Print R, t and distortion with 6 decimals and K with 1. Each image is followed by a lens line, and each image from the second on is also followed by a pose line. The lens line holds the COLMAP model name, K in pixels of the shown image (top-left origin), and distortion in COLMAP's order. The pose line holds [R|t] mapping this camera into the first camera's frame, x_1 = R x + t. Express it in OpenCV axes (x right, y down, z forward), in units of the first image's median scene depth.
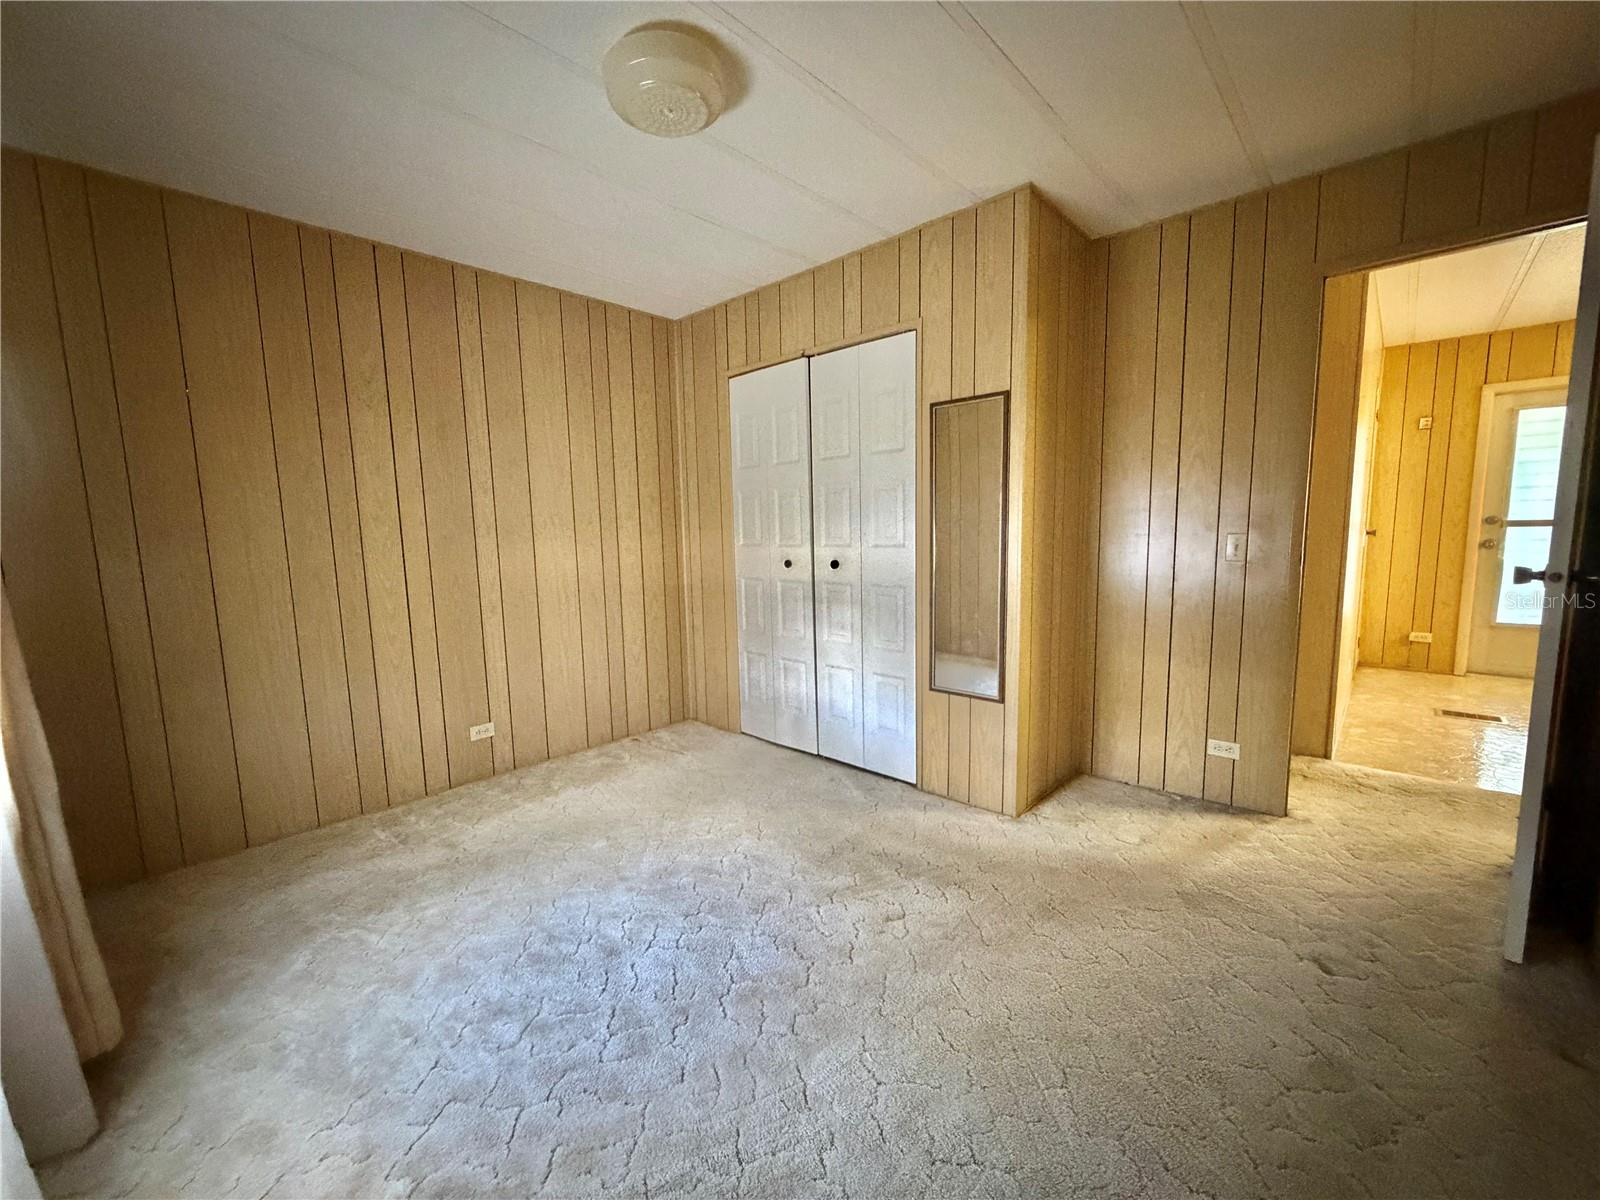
lens RADIAL K [[639.1, 0, 798.3], [0, 639.1, 600.6], [0, 0, 1]] dist [0.000425, 0.000029]
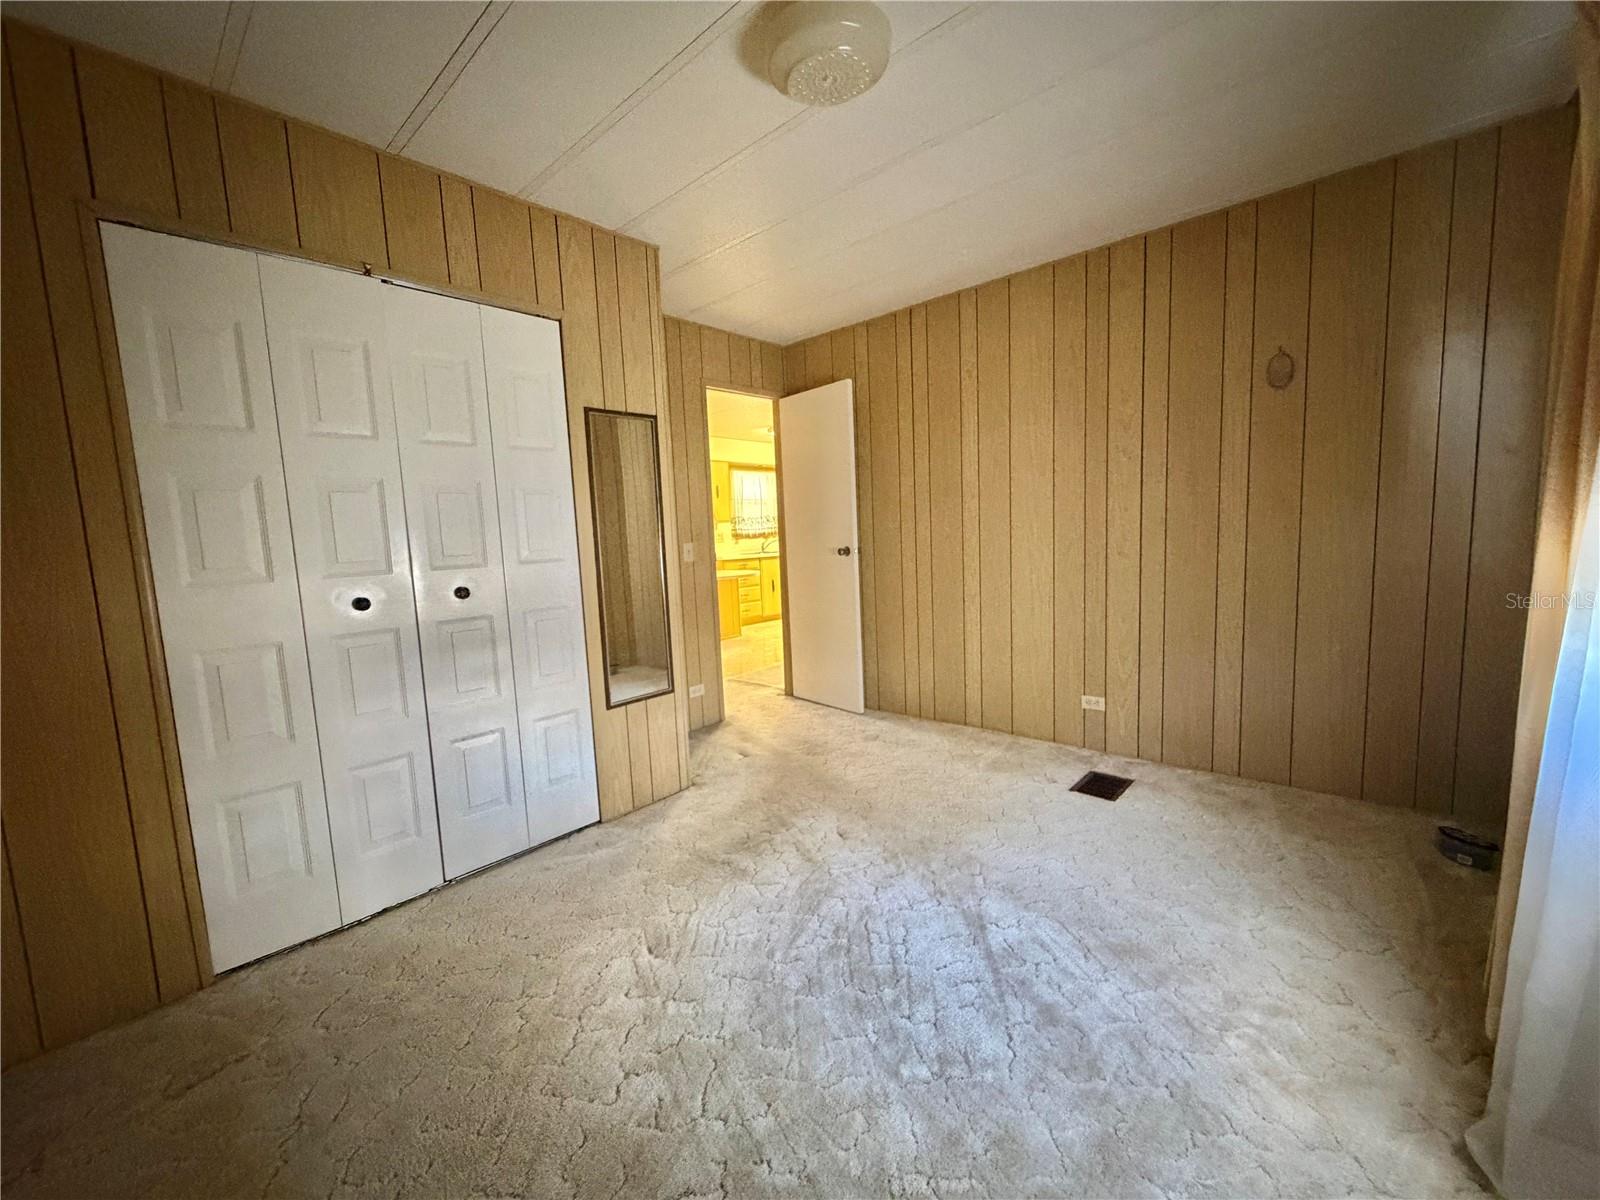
lens RADIAL K [[639.1, 0, 798.3], [0, 639.1, 600.6], [0, 0, 1]] dist [0.000425, 0.000029]
pose [[-0.008479, -0.086540, 0.996212, -0.754878], [0.164041, 0.982631, 0.086756, -0.056335], [-0.986417, 0.164155, 0.005865, 0.722434]]
